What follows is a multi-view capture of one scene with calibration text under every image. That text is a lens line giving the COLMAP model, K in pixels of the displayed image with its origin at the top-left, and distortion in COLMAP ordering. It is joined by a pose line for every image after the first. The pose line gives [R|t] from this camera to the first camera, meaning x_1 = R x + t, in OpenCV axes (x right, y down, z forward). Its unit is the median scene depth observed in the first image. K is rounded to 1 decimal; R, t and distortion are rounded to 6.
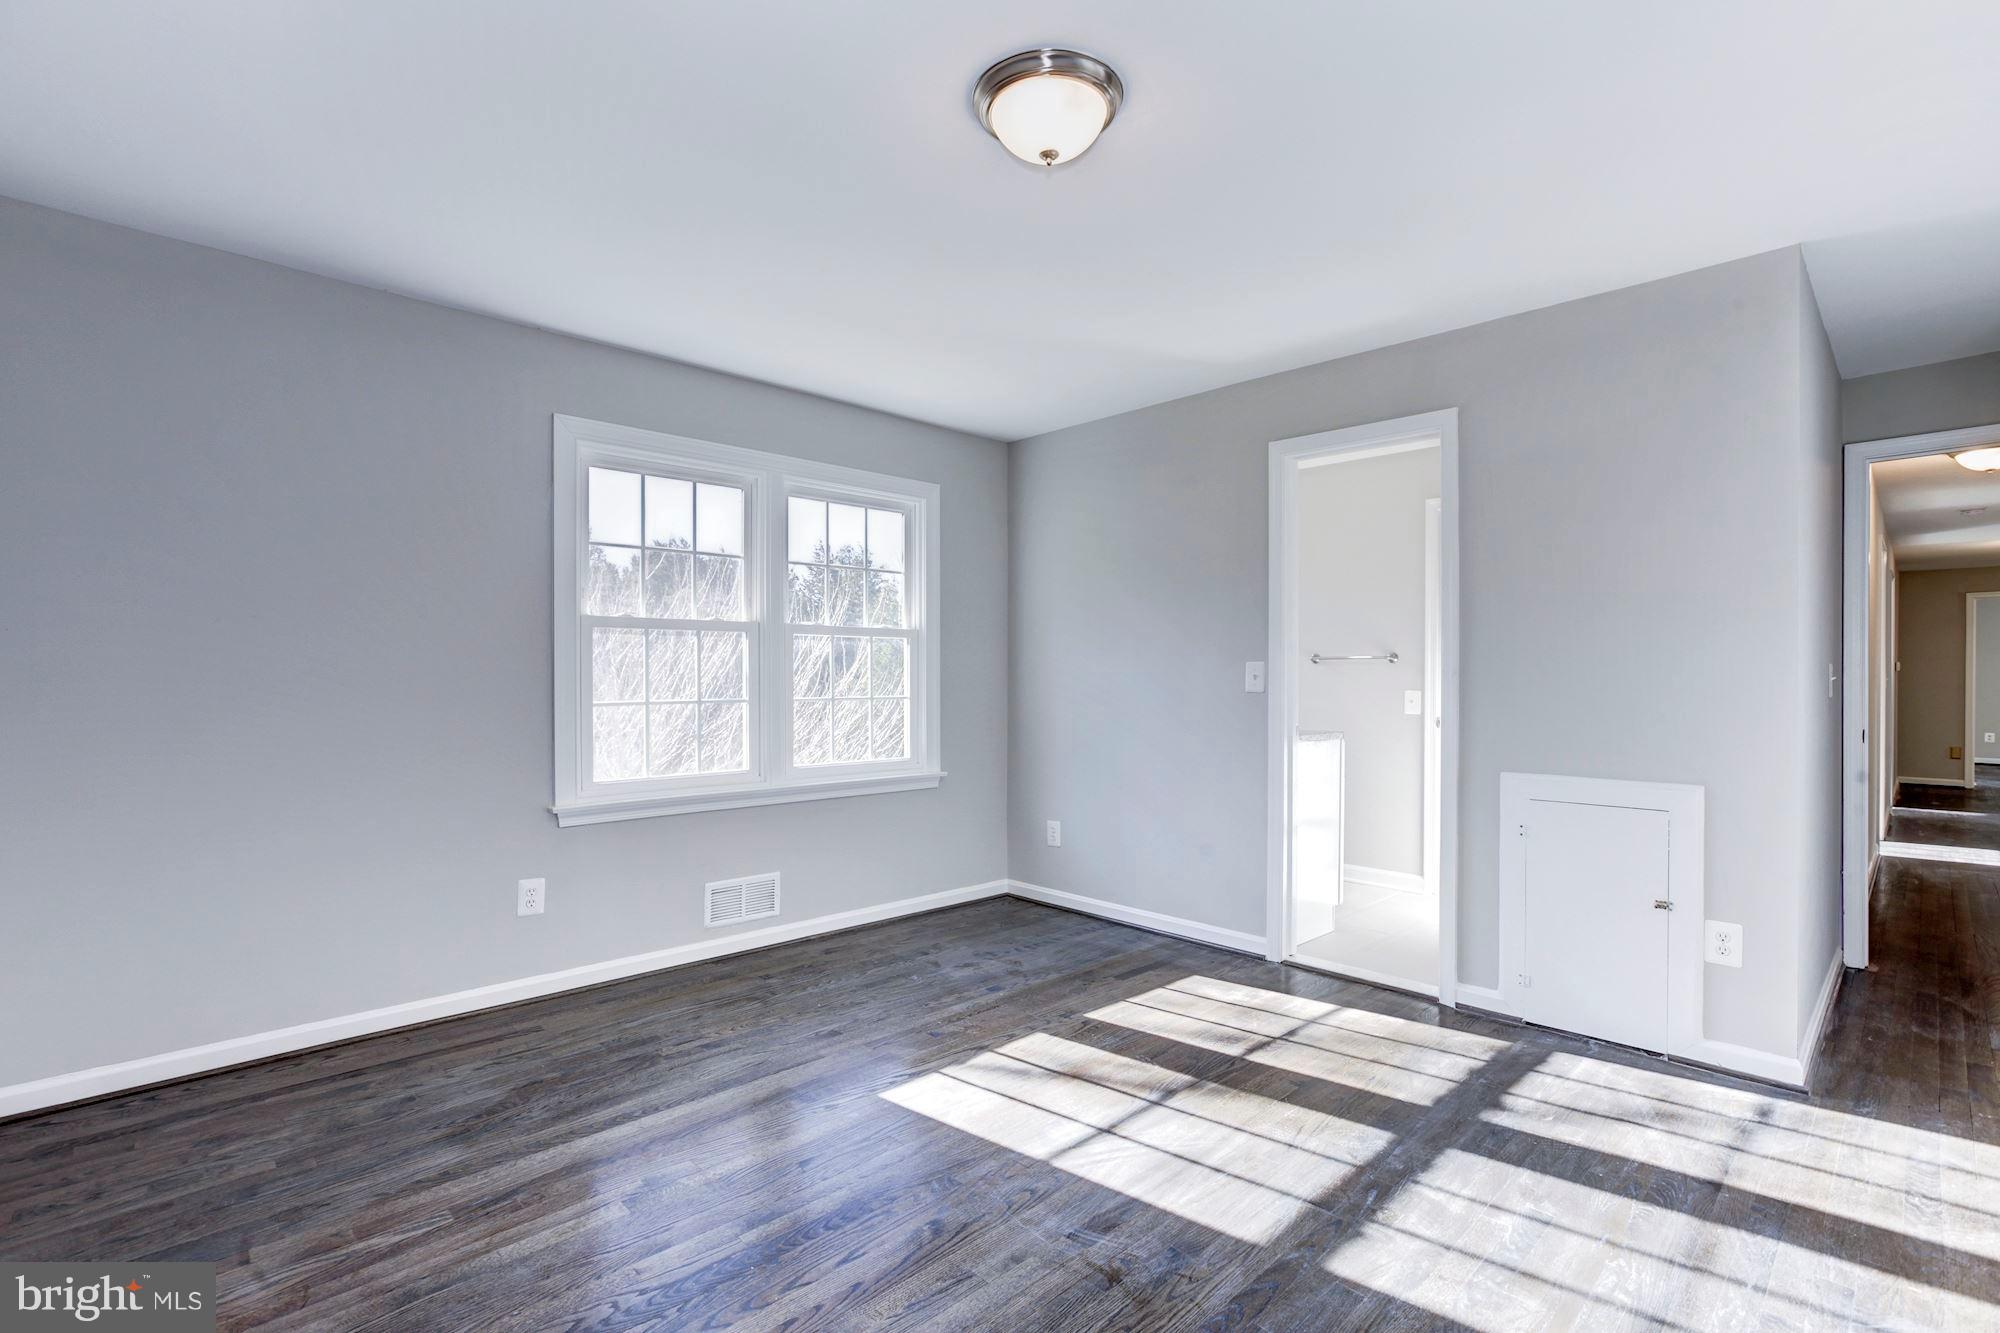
lens RADIAL K [[942.5, 0, 1009.2], [0, 942.5, 674.8], [0, 0, 1]] dist [-0.040028, 0.019928]
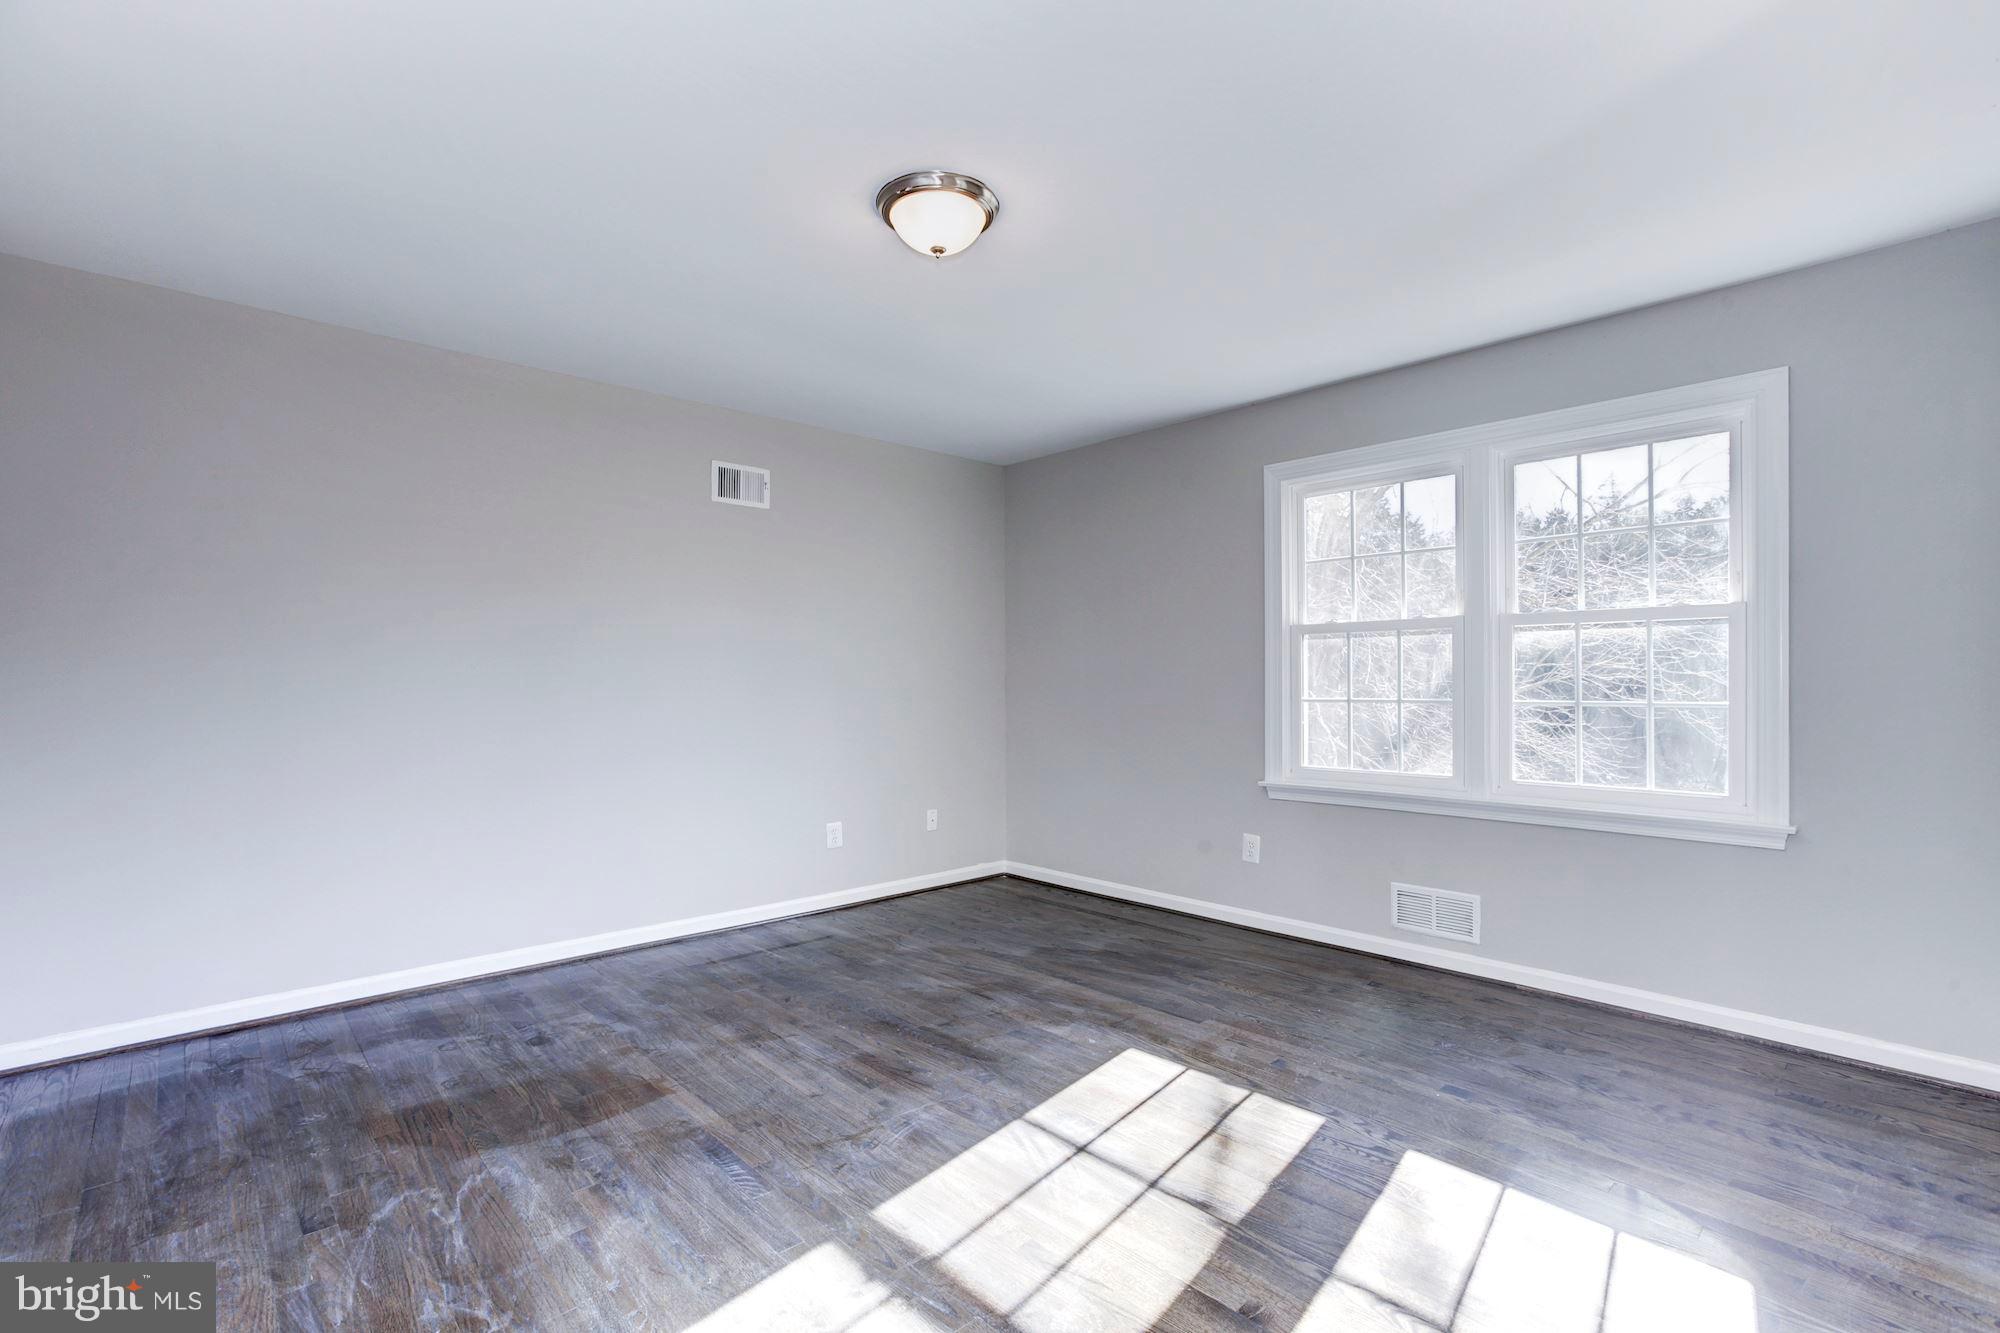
lens RADIAL K [[942.5, 0, 1009.2], [0, 942.5, 674.8], [0, 0, 1]] dist [-0.040028, 0.019928]
pose [[-0.052037, -0.004915, -0.998633, 0.862852], [0.009445, 0.999941, -0.005414, 0.001440], [0.998600, -0.009714, -0.051988, 0.787774]]
